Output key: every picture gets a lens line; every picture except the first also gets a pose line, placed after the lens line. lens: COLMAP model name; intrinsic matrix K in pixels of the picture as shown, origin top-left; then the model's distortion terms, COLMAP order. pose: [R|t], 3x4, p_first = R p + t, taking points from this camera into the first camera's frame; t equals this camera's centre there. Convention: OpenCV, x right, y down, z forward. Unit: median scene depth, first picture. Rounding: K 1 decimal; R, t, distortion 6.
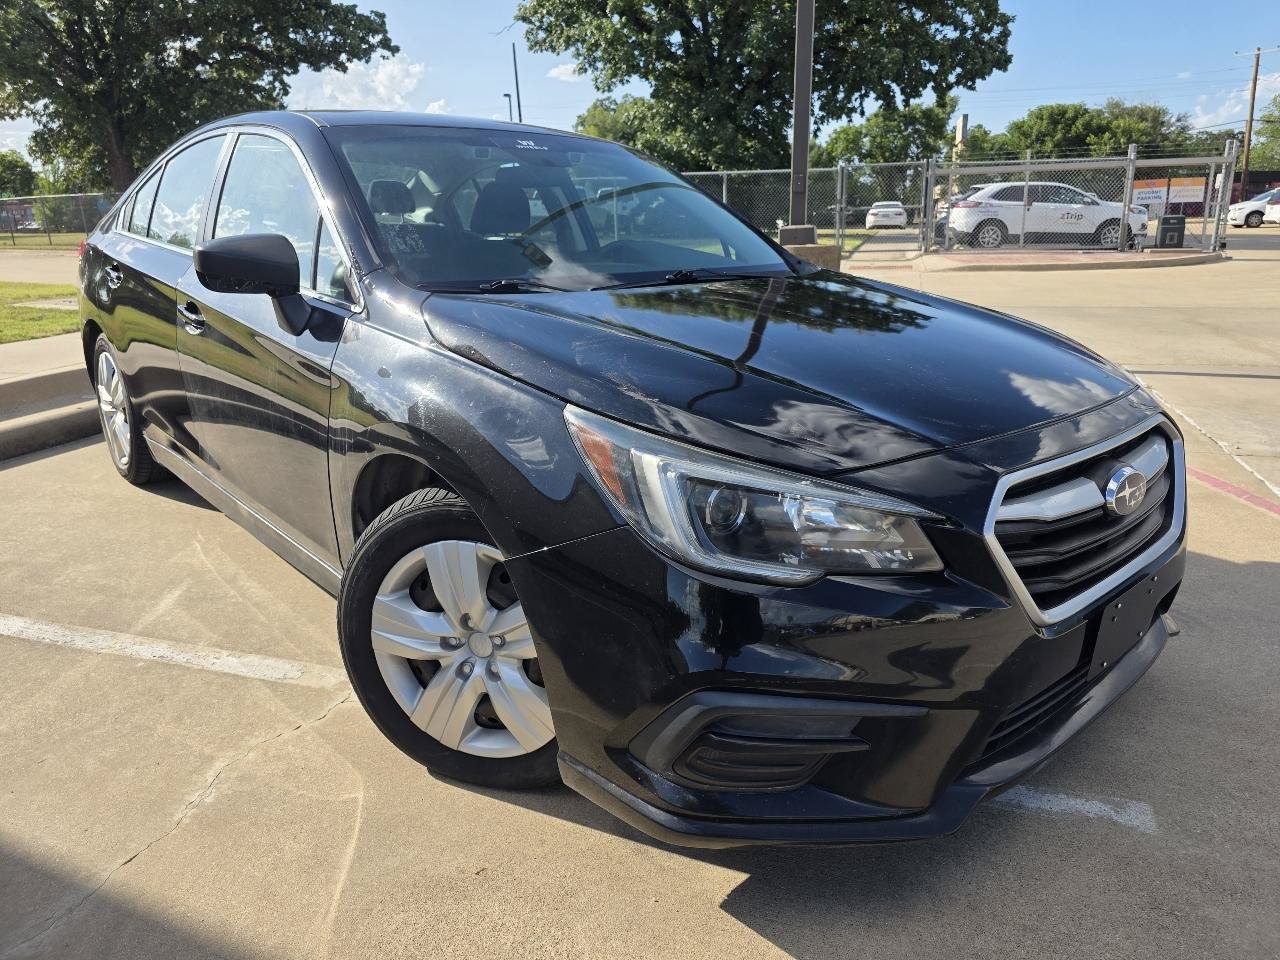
lens RADIAL K [[864.7, 0, 651.2], [0, 864.7, 475.2], [0, 0, 1]] dist [0.037778, -0.034596]
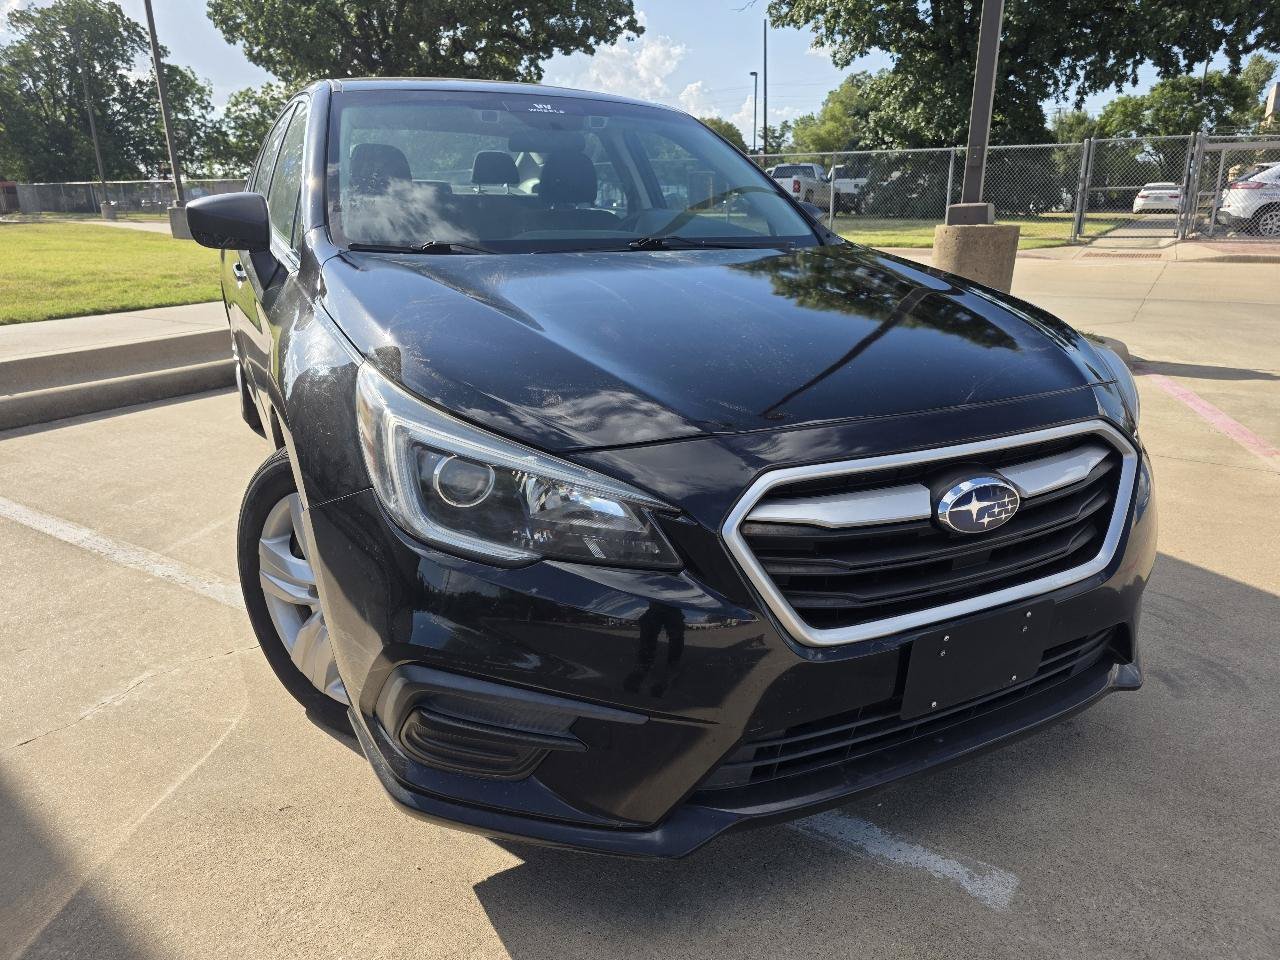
lens RADIAL K [[858.5, 0, 654.0], [0, 858.5, 492.3], [0, 0, 1]] dist [0.033161, -0.029036]
pose [[0.965126, 0.092973, -0.244721, 0.031498], [-0.083181, 0.995276, 0.050070, -0.000680], [0.248220, -0.027968, 0.968300, 0.008375]]
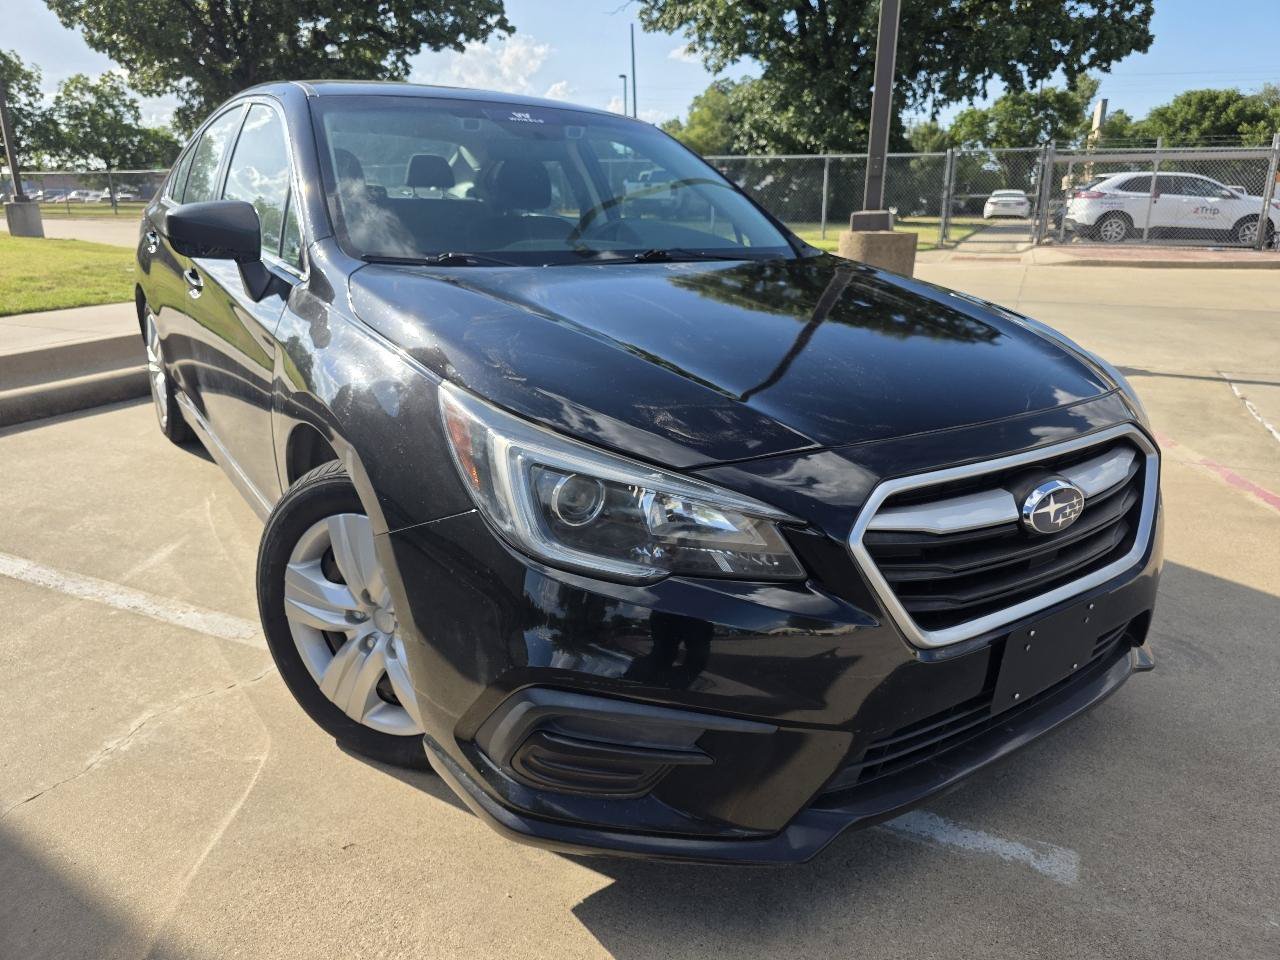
lens RADIAL K [[865.8, 0, 644.6], [0, 865.8, 479.4], [0, 0, 1]] dist [0.031469, -0.031950]
pose [[0.991201, 0.060206, -0.117878, 0.016328], [-0.057639, 0.998023, 0.025072, -0.000588], [0.119154, -0.018058, 0.992712, 0.004151]]
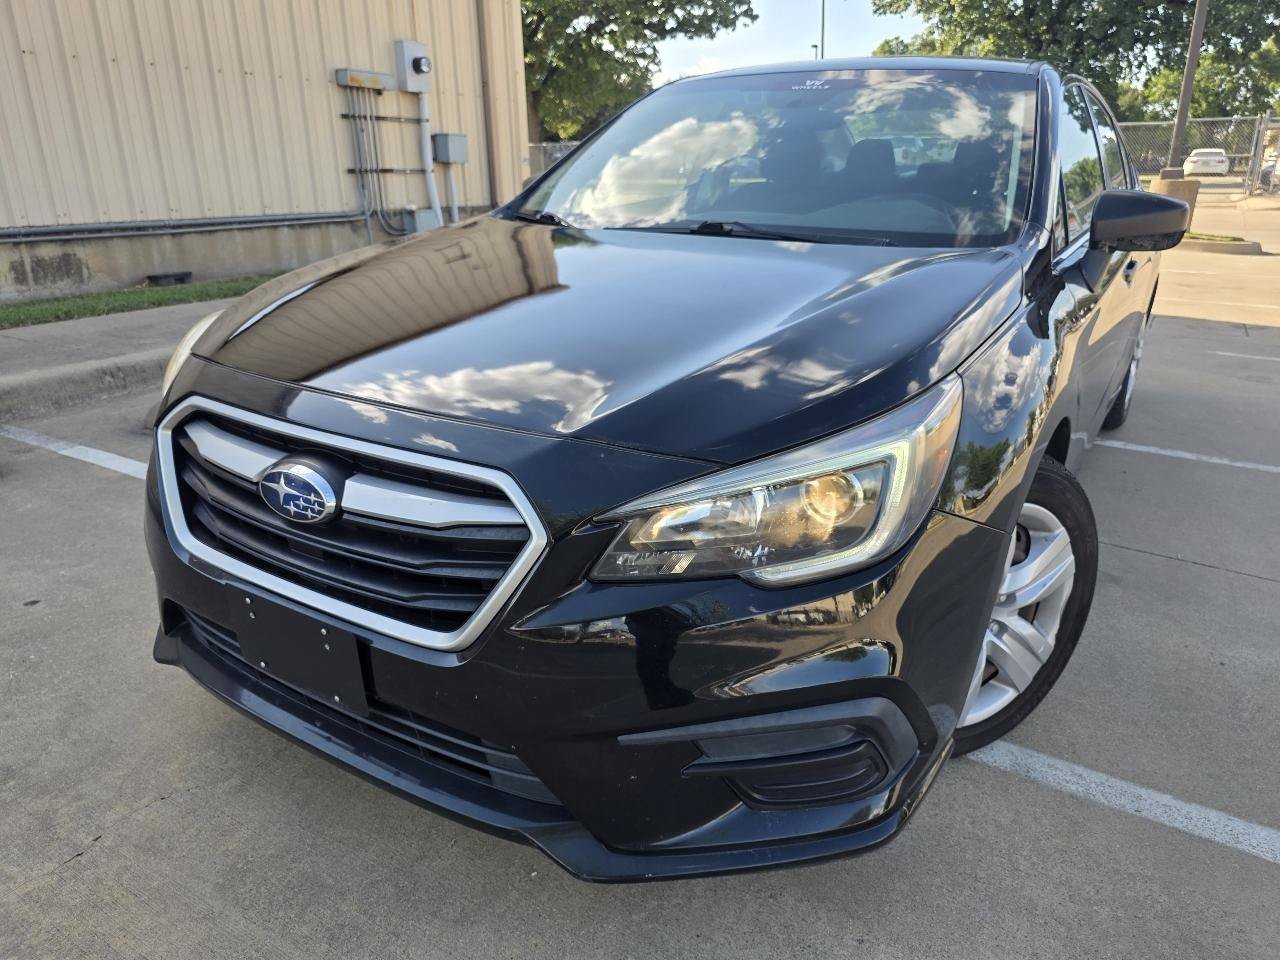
lens RADIAL K [[870.8, 0, 647.1], [0, 870.8, 489.8], [0, 0, 1]] dist [0.004220, -0.006365]
pose [[0.961471, 0.100145, -0.256017, -0.105709], [-0.082044, 0.993376, 0.080460, 0.092729], [0.262379, -0.056356, 0.963318, -0.308762]]
